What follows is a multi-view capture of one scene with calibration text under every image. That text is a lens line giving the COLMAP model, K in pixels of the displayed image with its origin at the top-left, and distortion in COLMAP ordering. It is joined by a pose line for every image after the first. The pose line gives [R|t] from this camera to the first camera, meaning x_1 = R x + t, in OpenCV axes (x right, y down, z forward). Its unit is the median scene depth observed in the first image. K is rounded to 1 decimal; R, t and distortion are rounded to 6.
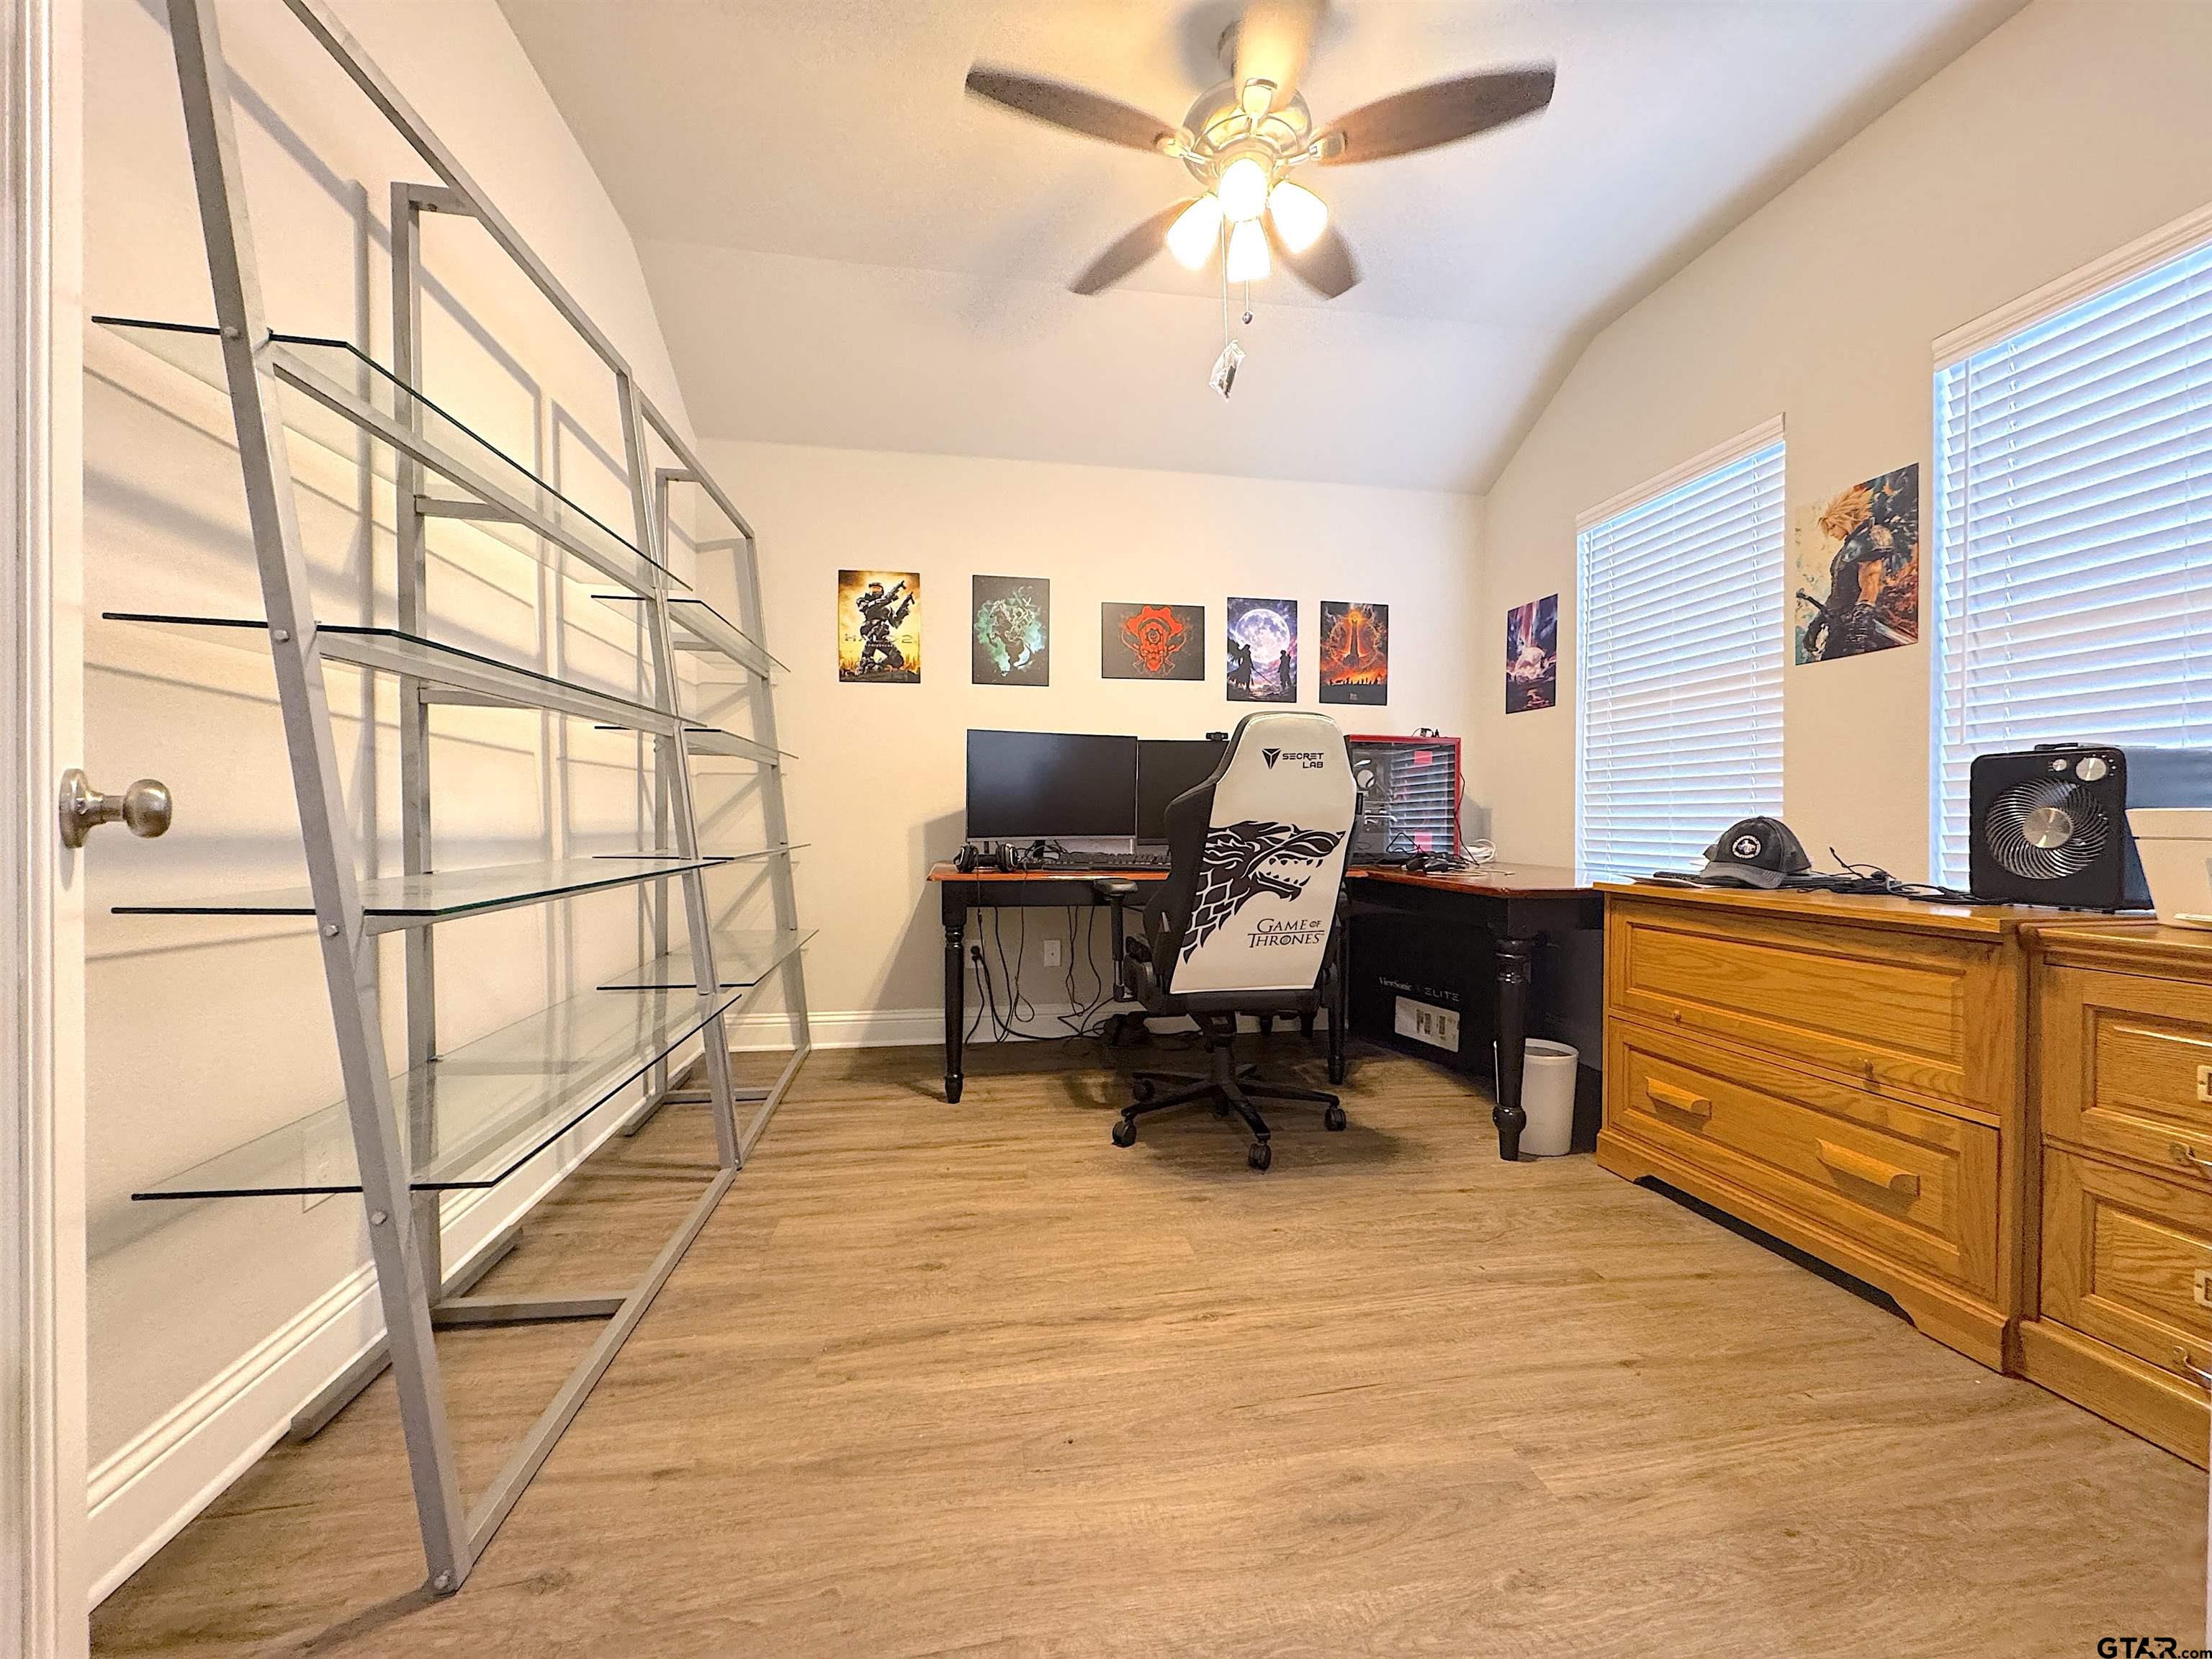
lens RADIAL K [[886.4, 0, 1107.2], [0, 886.4, 830.5], [0, 0, 1]] dist [-0.001778, 0.000223]
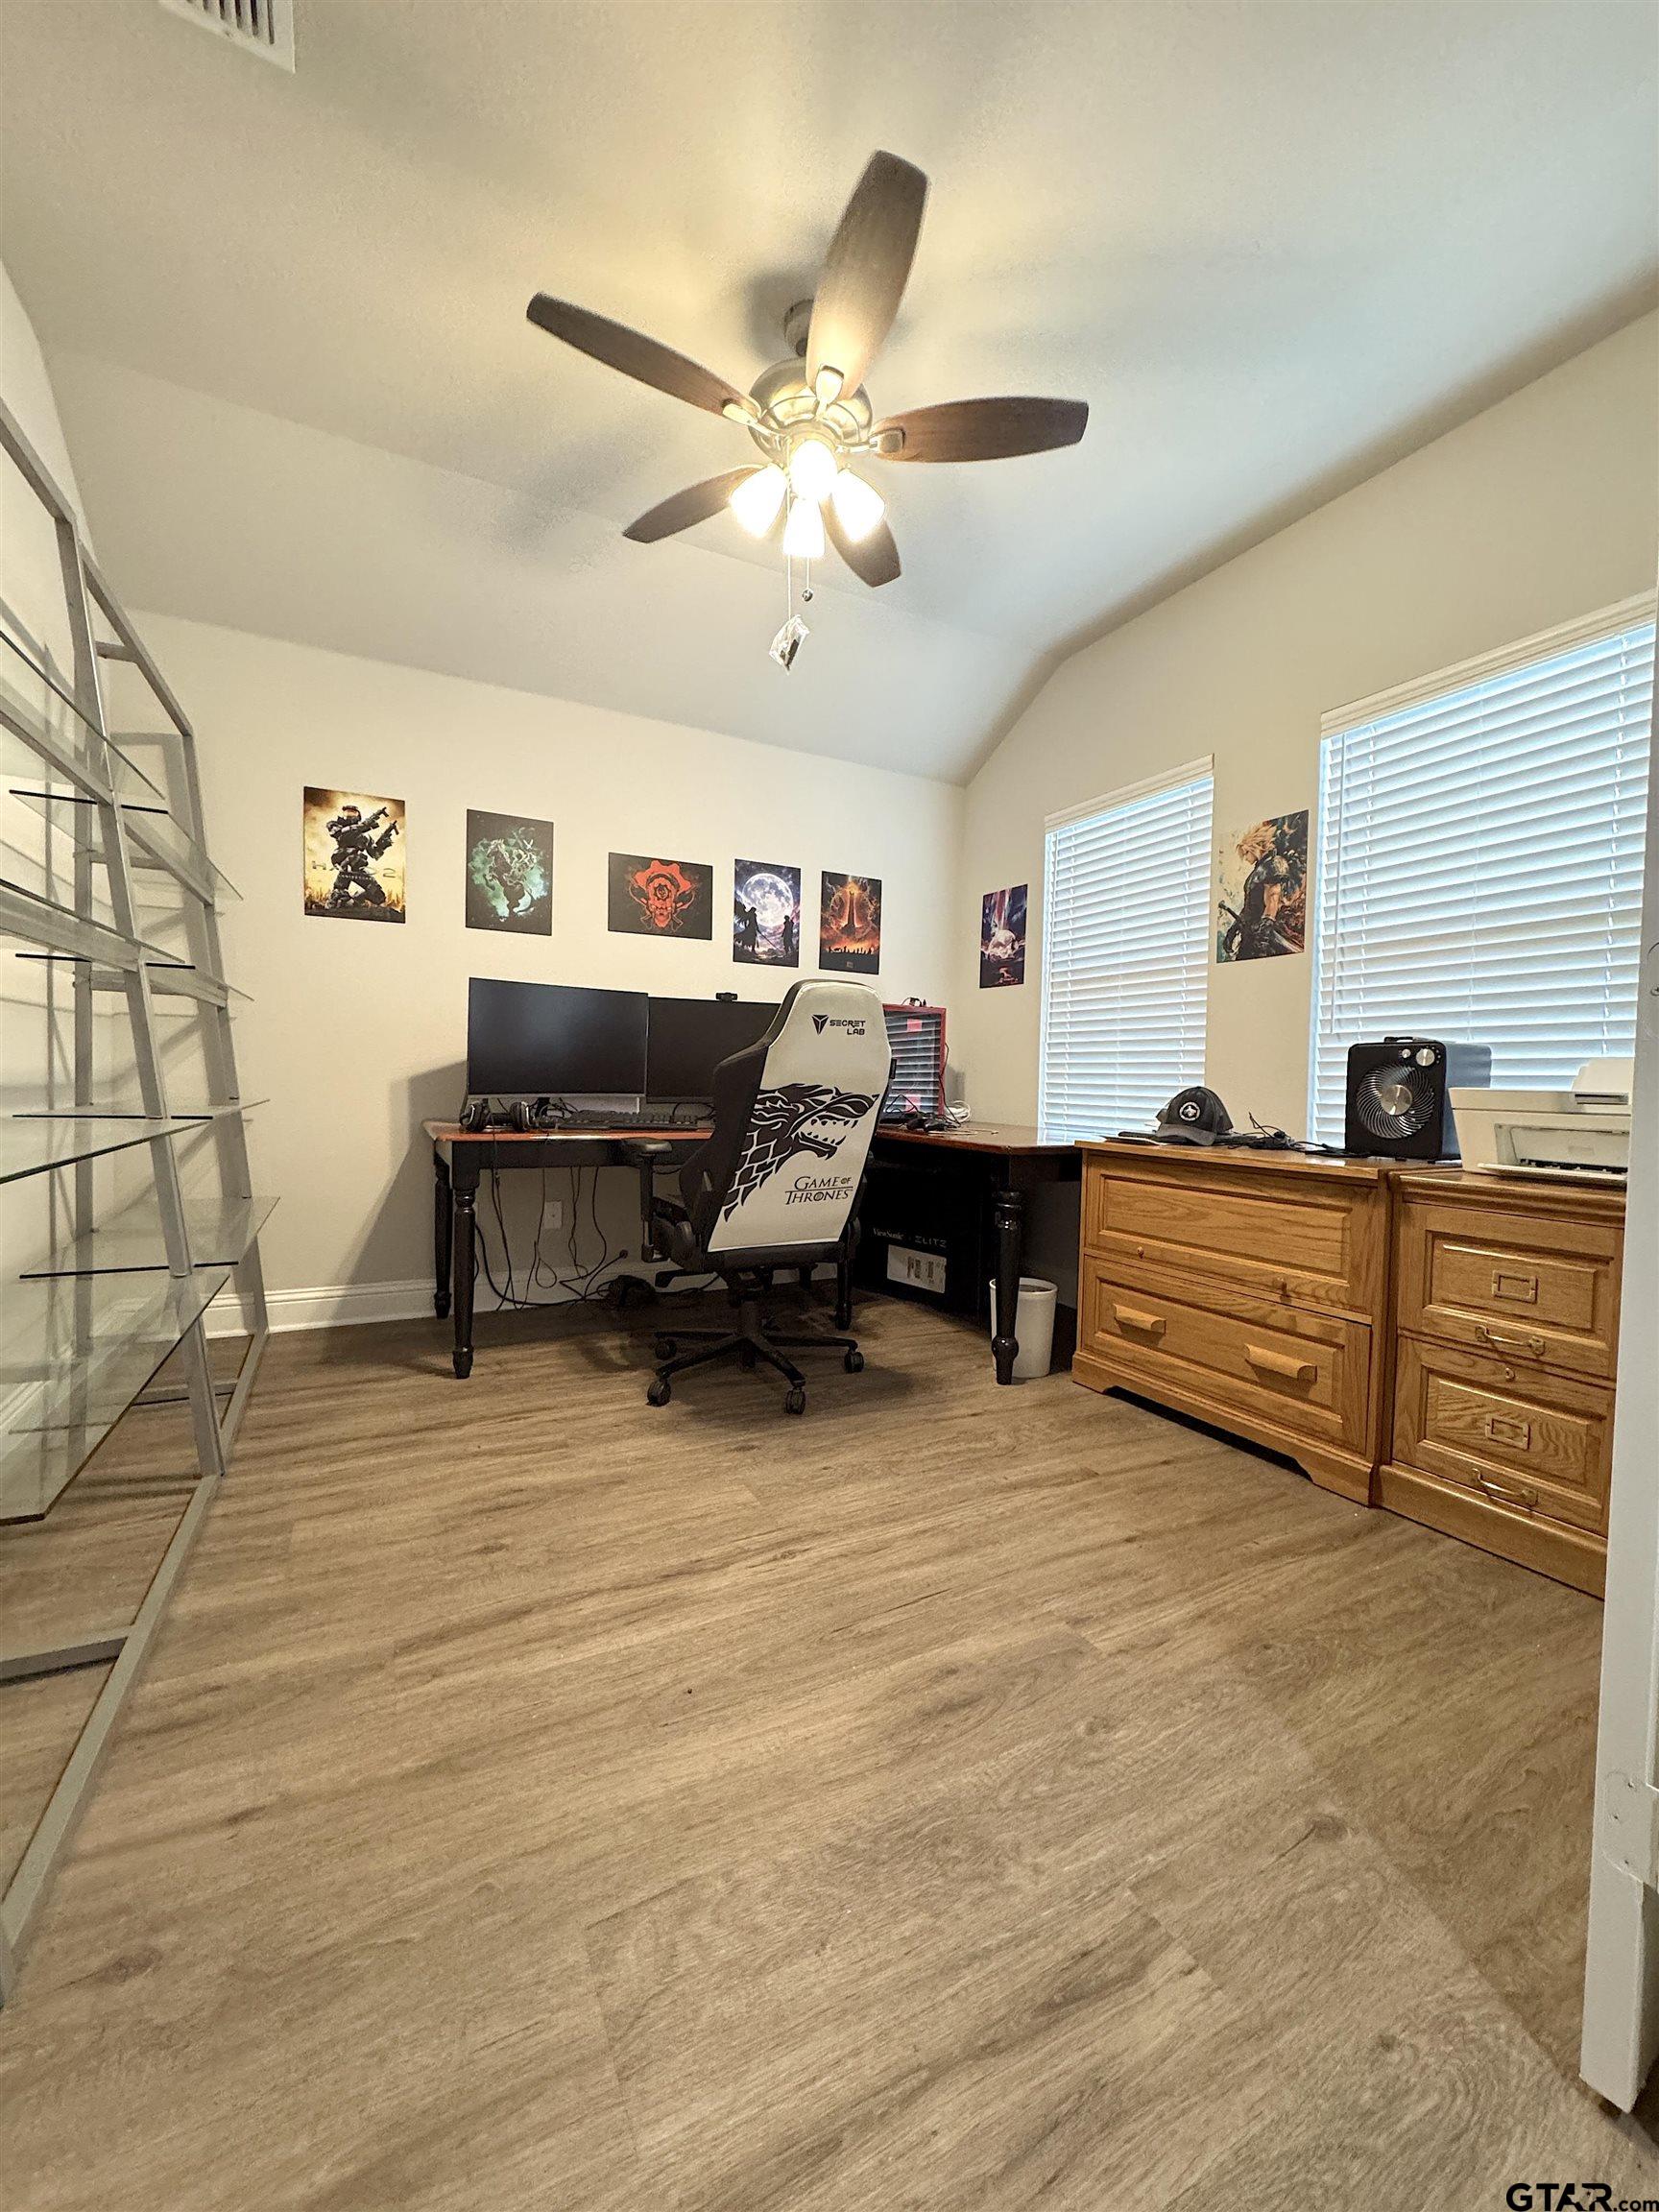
lens RADIAL K [[886.4, 0, 832.4], [0, 886.4, 1109.2], [0, 0, 1]] dist [-0.001778, 0.000223]
pose [[0.949322, 0.006469, 0.314239, -0.127469], [-0.014669, 0.999611, 0.023736, -0.006138], [-0.313963, -0.027143, 0.949047, -0.003519]]
